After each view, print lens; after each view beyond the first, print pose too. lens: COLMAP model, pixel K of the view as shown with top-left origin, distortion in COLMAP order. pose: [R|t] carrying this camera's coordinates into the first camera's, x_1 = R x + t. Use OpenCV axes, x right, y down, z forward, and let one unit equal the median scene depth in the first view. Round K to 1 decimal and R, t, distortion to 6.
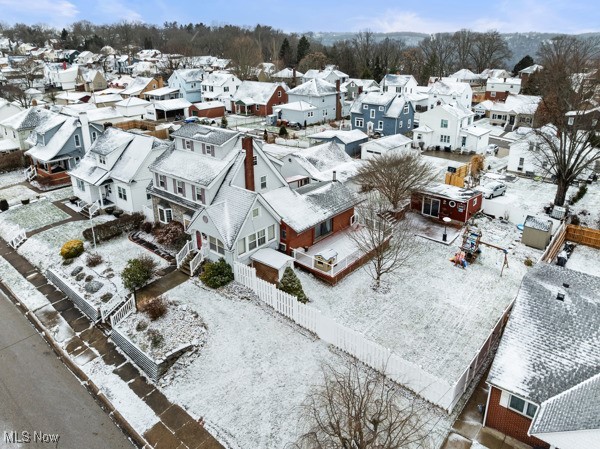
lens RADIAL K [[417.8, 0, 296.4], [0, 417.8, 213.0], [0, 0, 1]] dist [-0.047503, -0.001693]
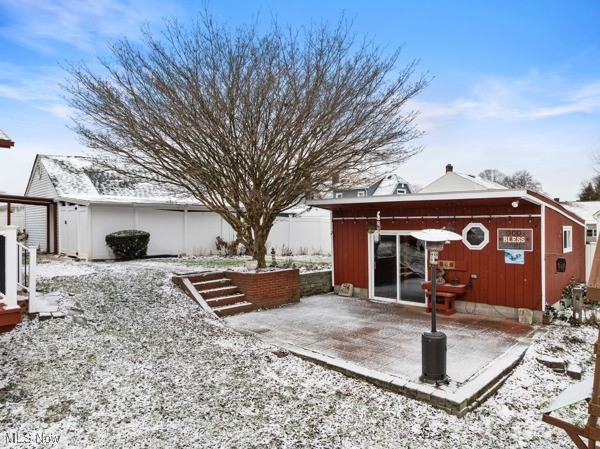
lens RADIAL K [[418.6, 0, 300.0], [0, 418.6, 224.5], [0, 0, 1]] dist [-0.044860, 0.006435]
pose [[0.996767, -0.001663, -0.080324, 0.381816], [-0.029147, 0.924187, -0.380827, 0.087416], [0.074867, 0.381938, 0.921151, 0.993875]]
